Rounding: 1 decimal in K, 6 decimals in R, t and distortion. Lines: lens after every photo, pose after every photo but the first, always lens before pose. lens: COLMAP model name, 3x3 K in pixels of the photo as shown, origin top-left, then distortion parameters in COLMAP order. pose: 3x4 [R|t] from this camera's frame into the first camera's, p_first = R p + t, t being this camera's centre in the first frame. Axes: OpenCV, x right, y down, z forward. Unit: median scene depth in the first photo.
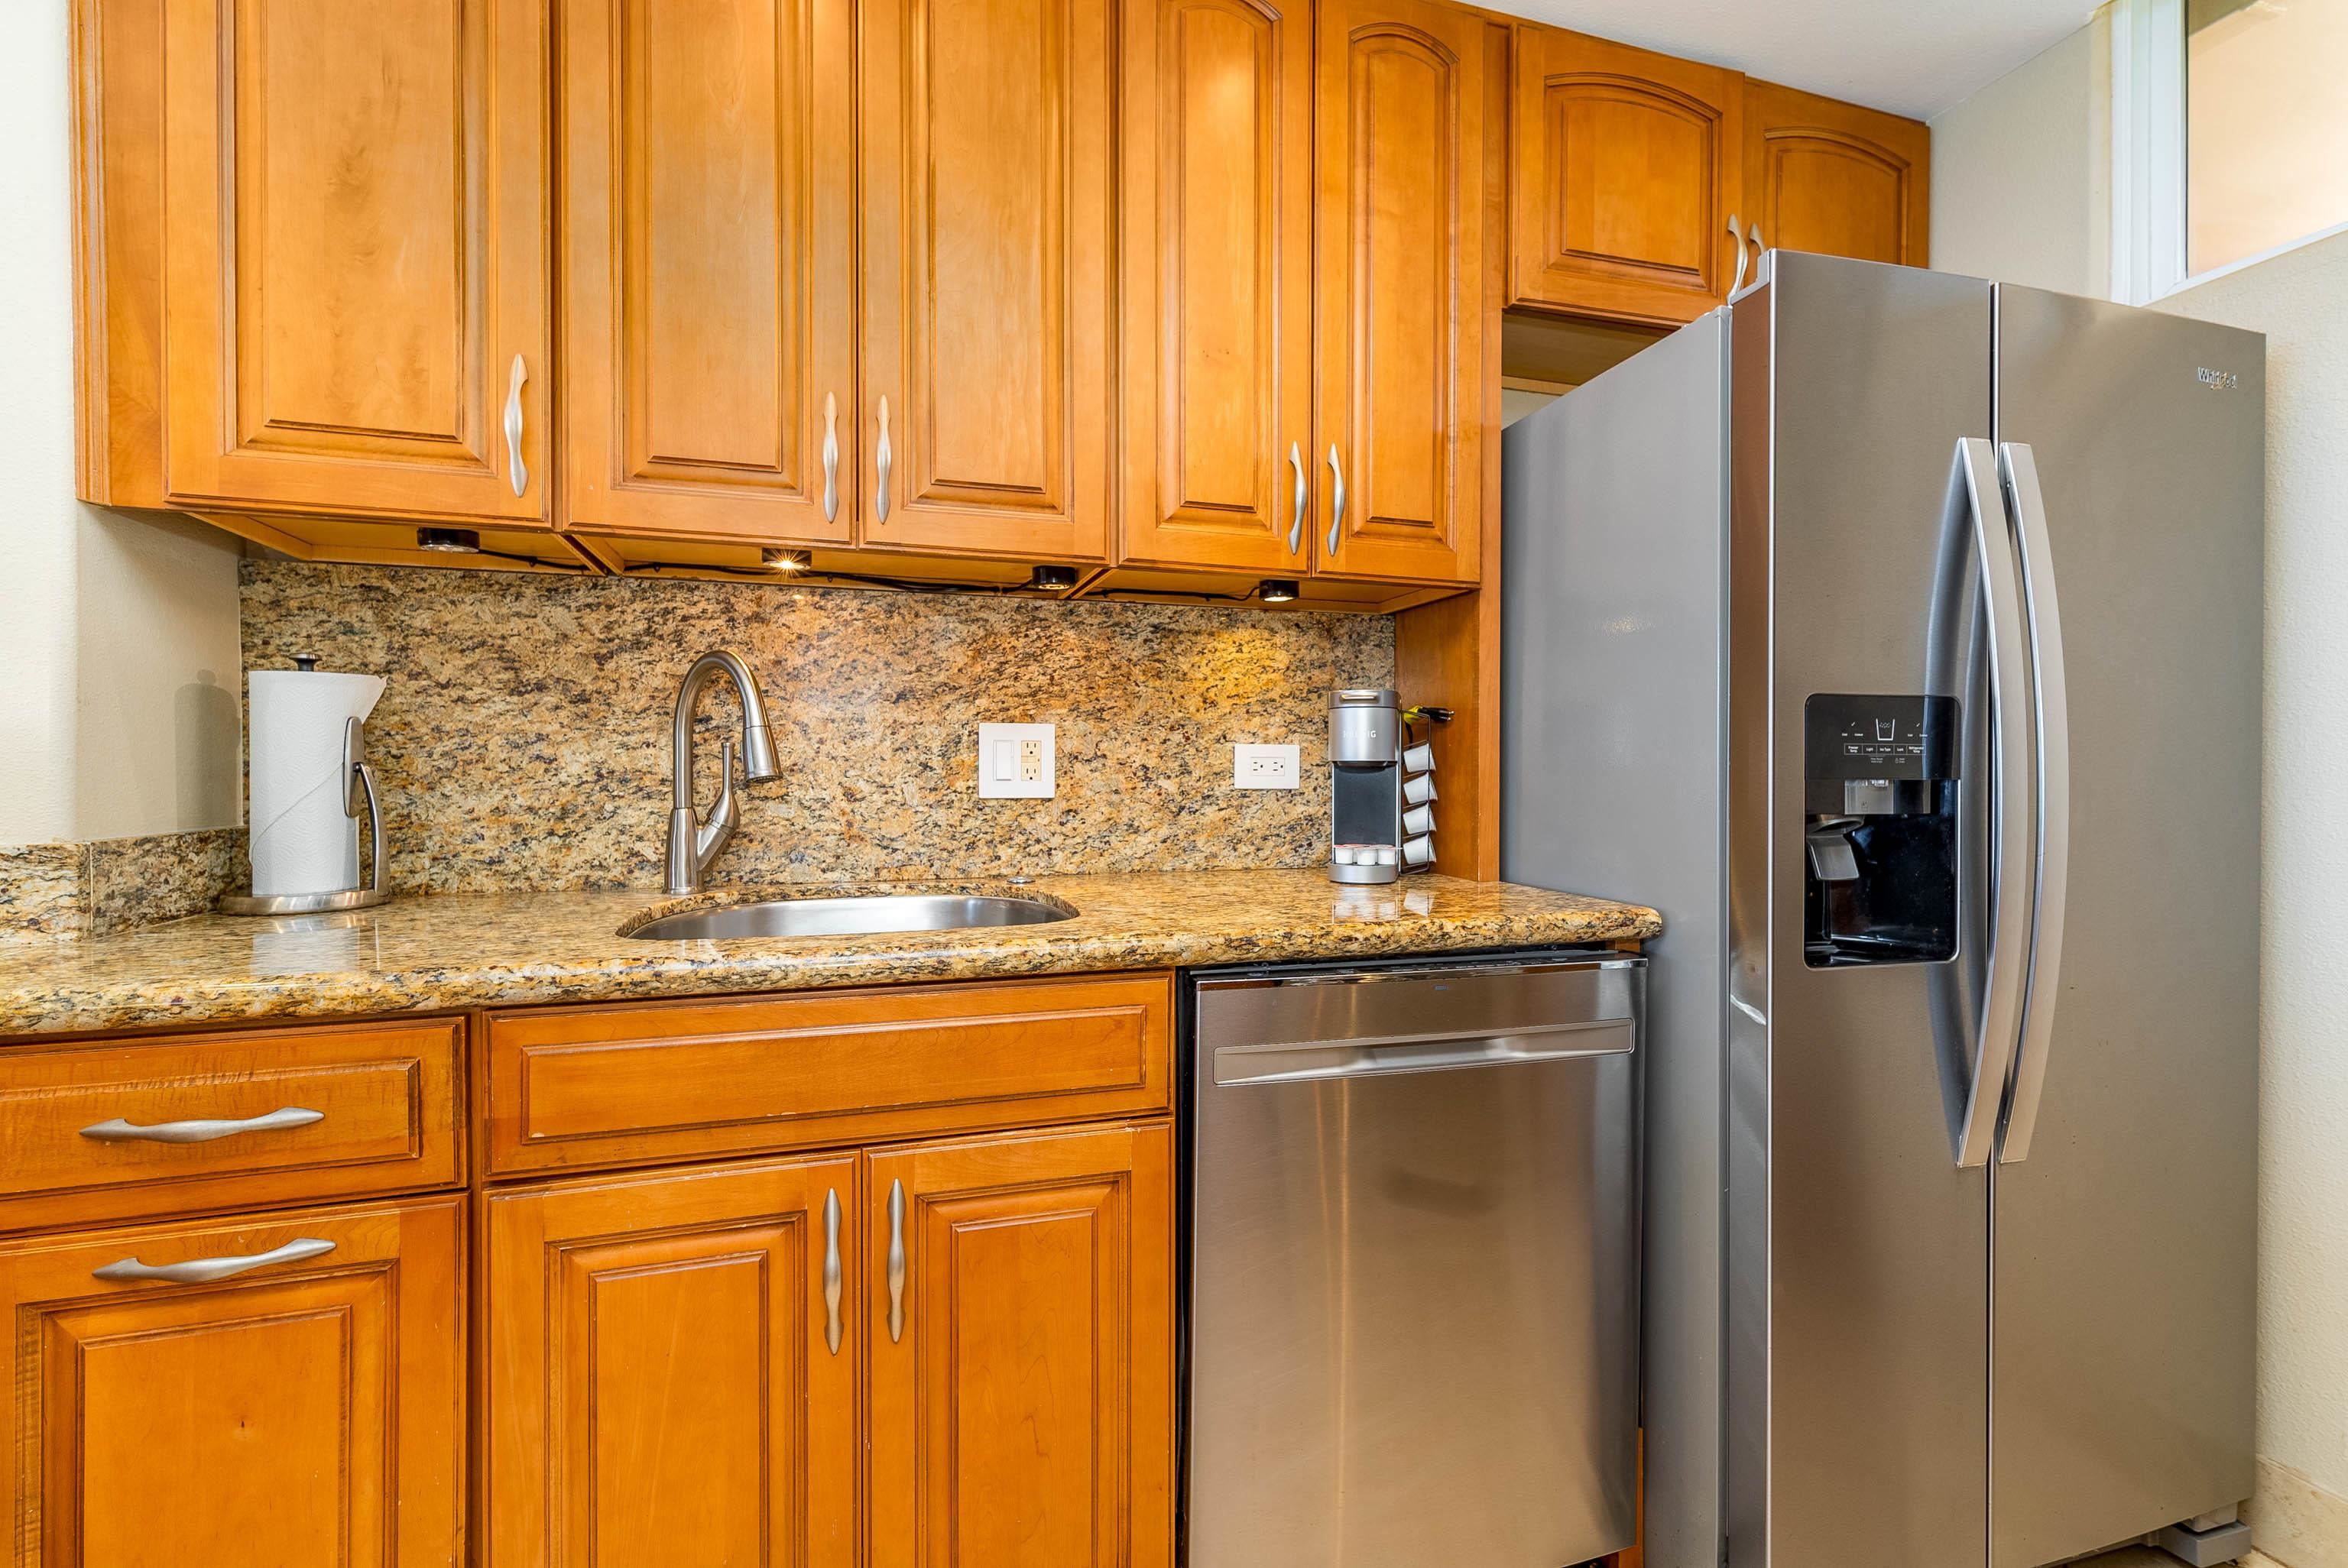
lens RADIAL K [[1020.1, 0, 1170.5], [0, 1020.1, 776.8], [0, 0, 1]] dist [0.001694, 0.000519]
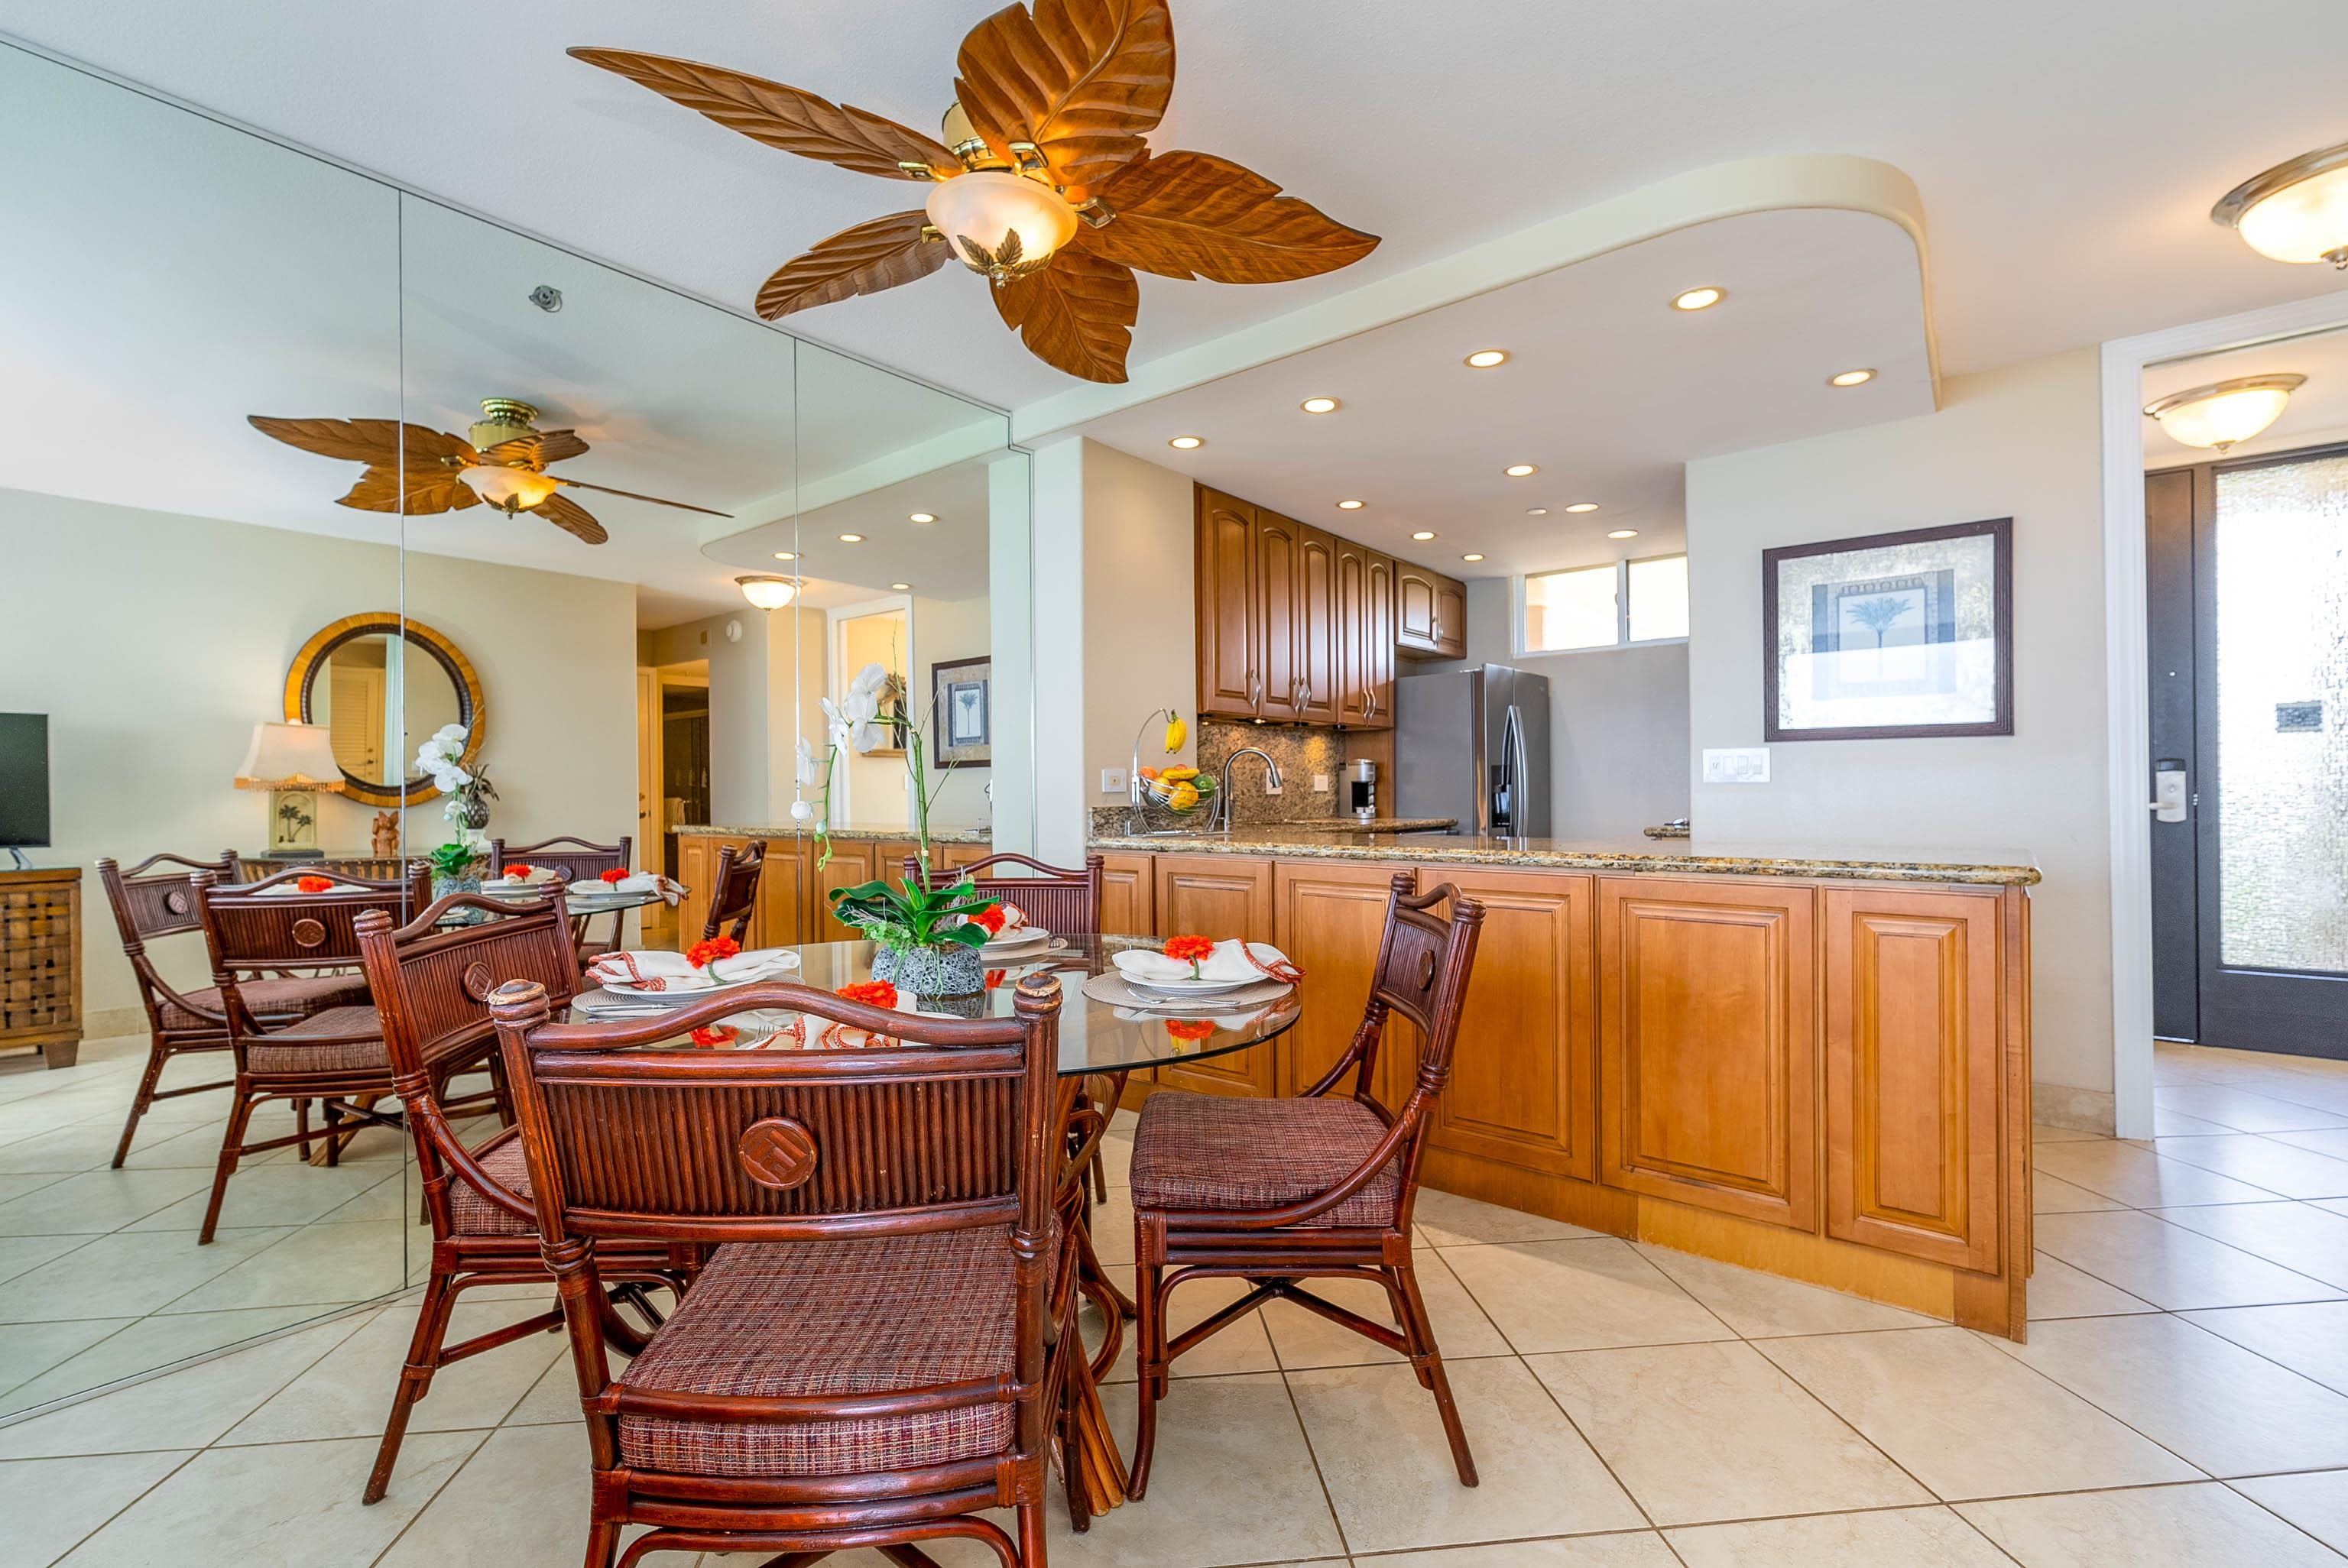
lens RADIAL K [[1020.1, 0, 1172.9], [0, 1020.1, 784.5], [0, 0, 1]] dist [0.001694, 0.000519]
pose [[0.831715, -0.004675, 0.555182, -2.307471], [0.013209, 0.999848, -0.011370, 0.025668], [-0.555045, 0.016790, 0.831651, -1.475048]]
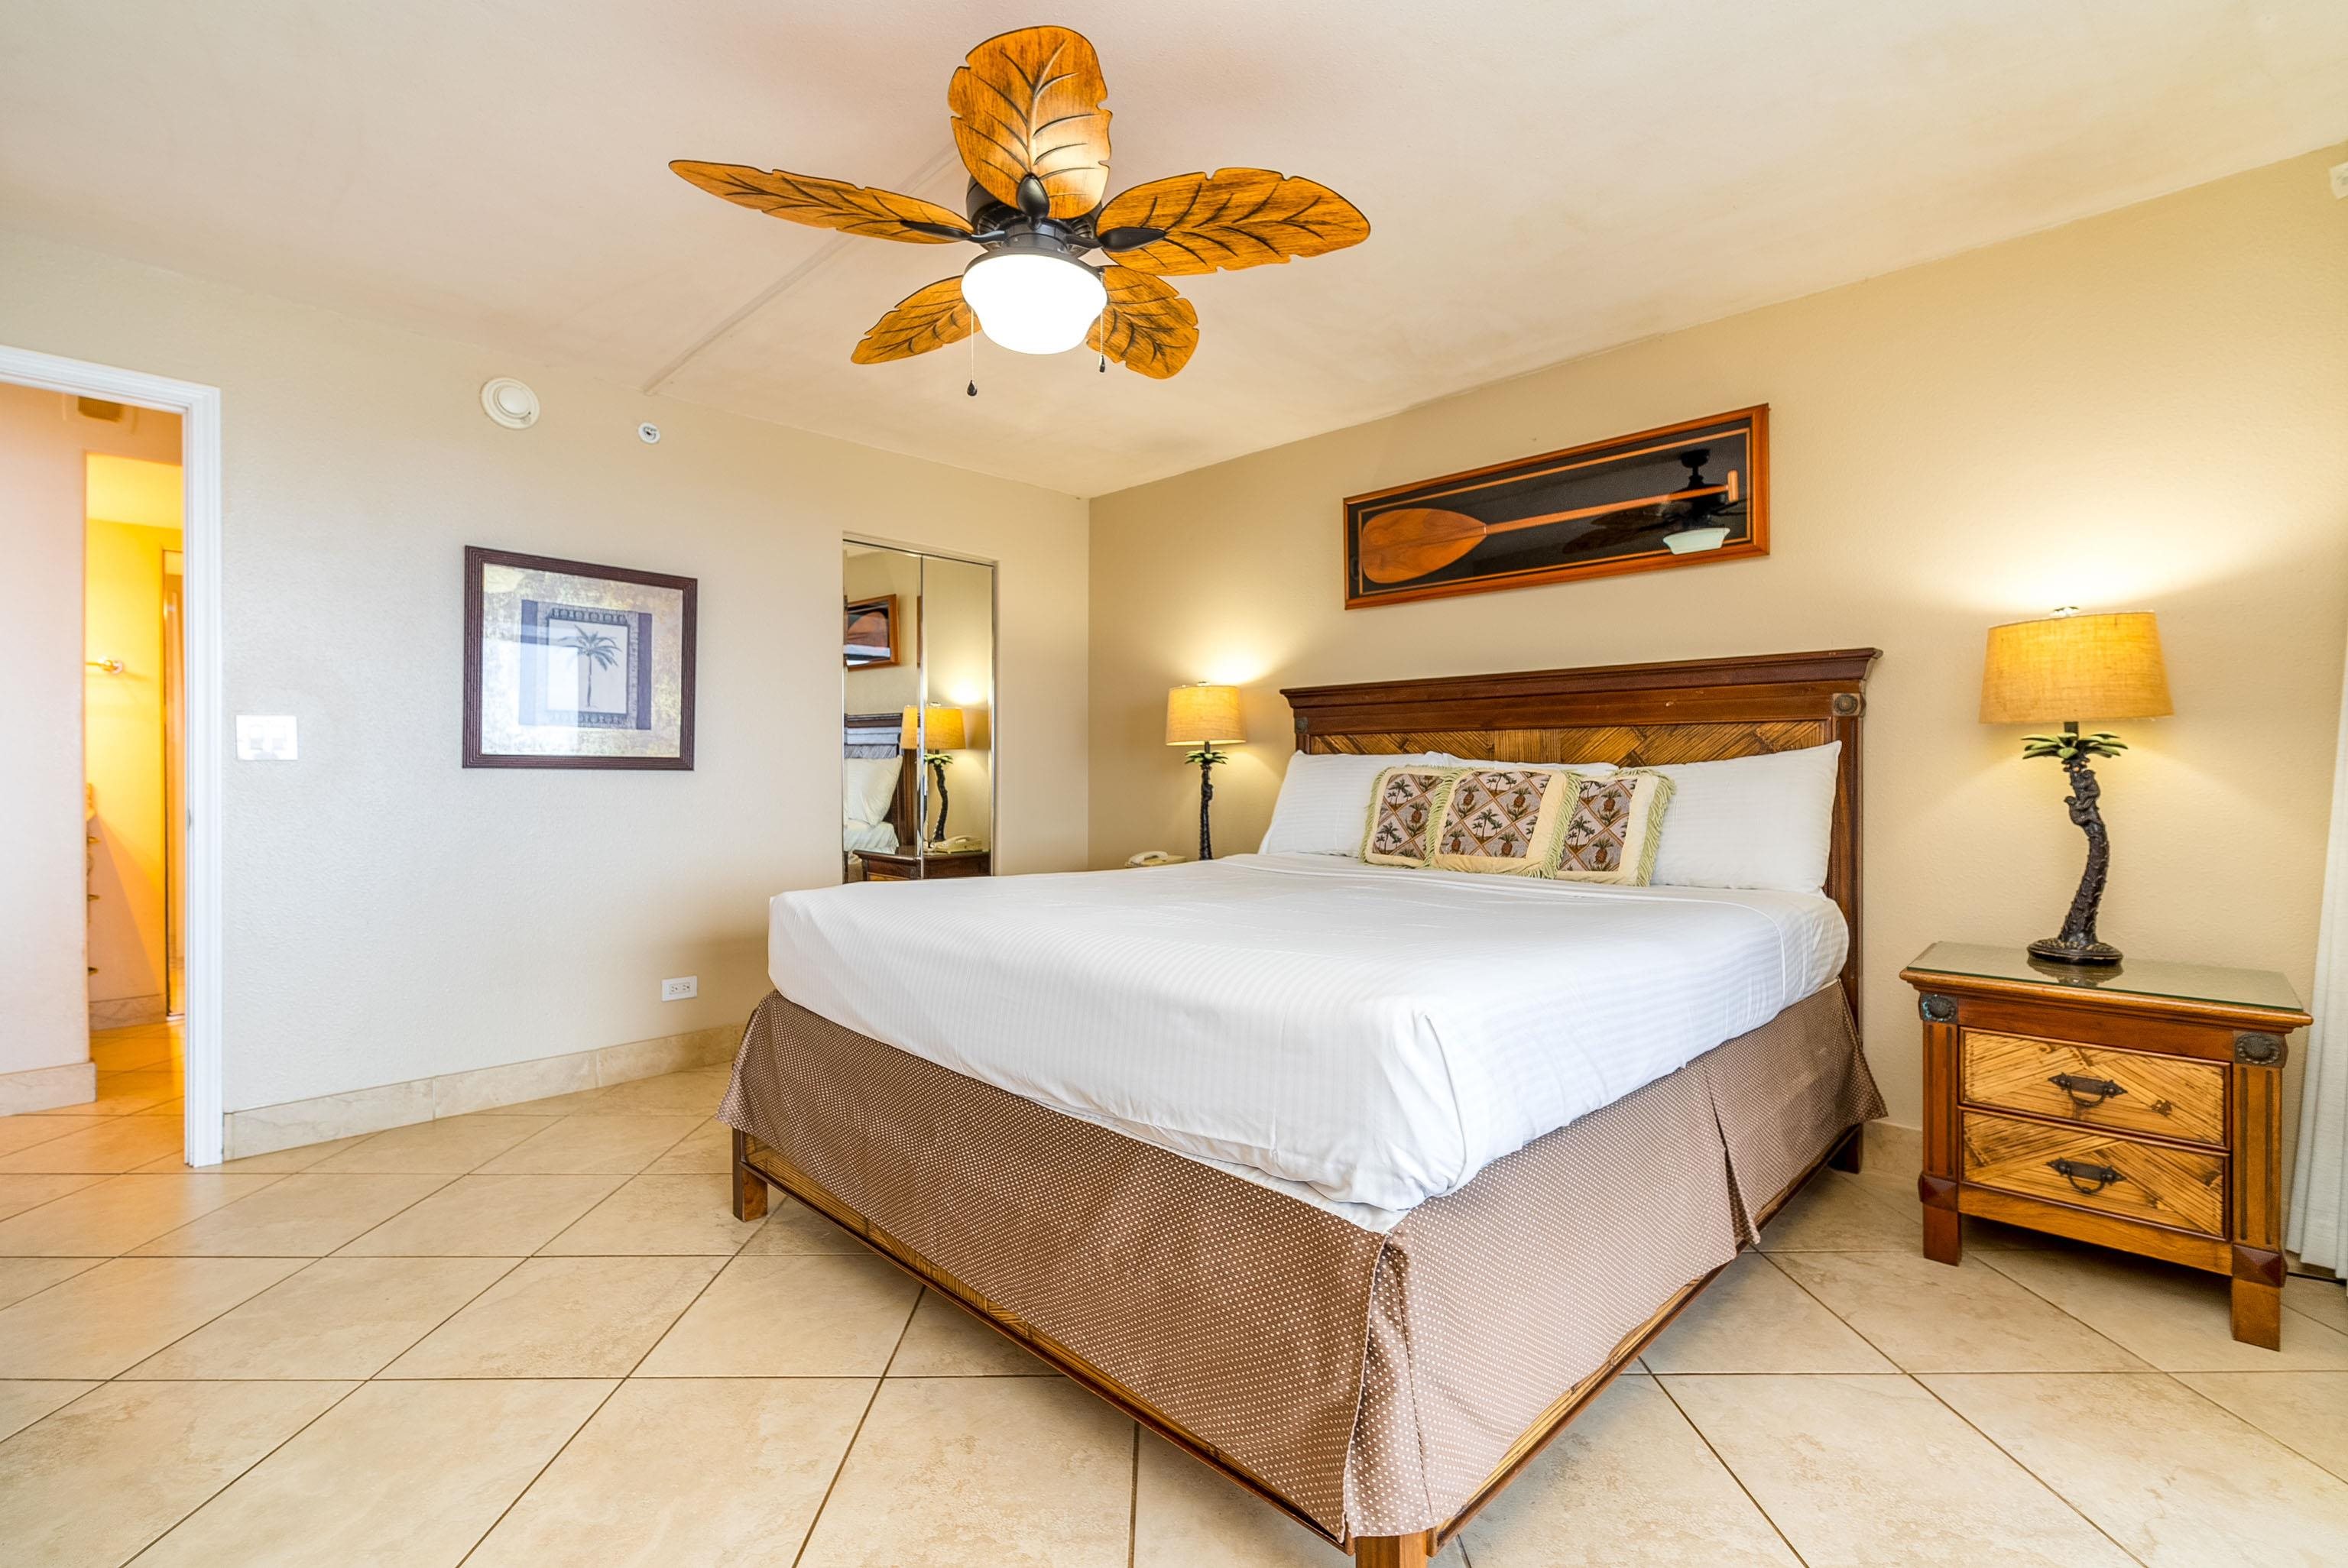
lens RADIAL K [[1020.1, 0, 1177.8], [0, 1020.1, 778.2], [0, 0, 1]] dist [0.001694, 0.000519]
pose [[-0.475816, -0.007038, 0.879516, -2.348863], [-0.002277, 0.999974, 0.006771, -0.080336], [-0.879542, 0.001219, -0.475820, -0.526883]]
